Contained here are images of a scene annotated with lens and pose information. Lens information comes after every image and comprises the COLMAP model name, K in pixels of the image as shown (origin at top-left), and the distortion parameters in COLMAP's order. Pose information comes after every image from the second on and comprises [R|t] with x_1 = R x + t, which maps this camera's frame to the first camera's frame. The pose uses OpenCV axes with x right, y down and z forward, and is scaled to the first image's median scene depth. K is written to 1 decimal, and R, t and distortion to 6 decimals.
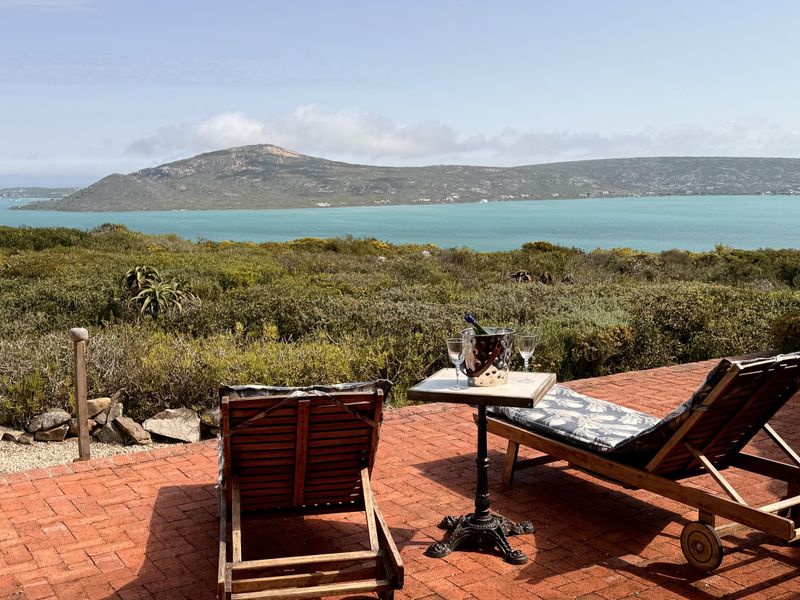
lens RADIAL K [[926.2, 0, 395.5], [0, 926.2, 296.4], [0, 0, 1]] dist [0.056617, 0.000000]
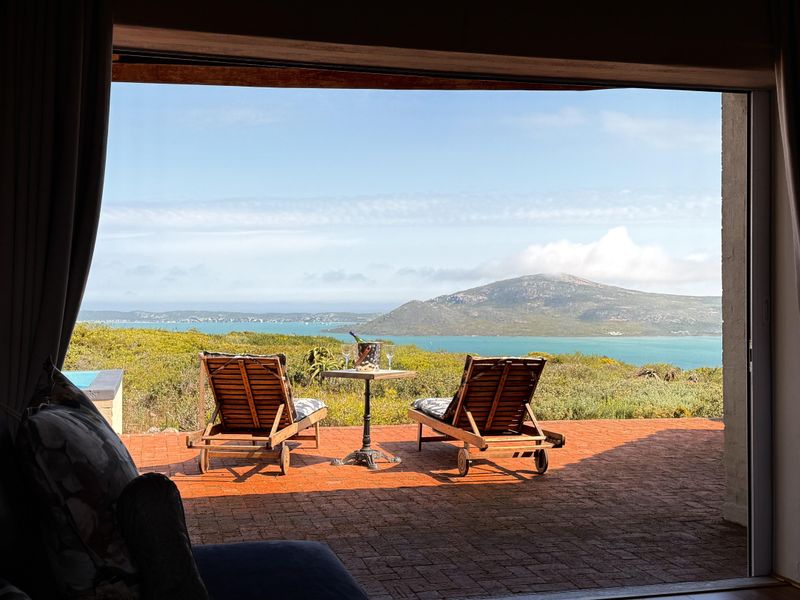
lens RADIAL K [[926.2, 0, 394.7], [0, 926.2, 298.0], [0, 0, 1]] dist [0.056617, 0.000000]
pose [[0.951932, 0.011565, -0.306092, 0.189058], [-0.052742, 0.990551, -0.126601, 0.047751], [0.301735, 0.136659, 0.943547, -0.192740]]
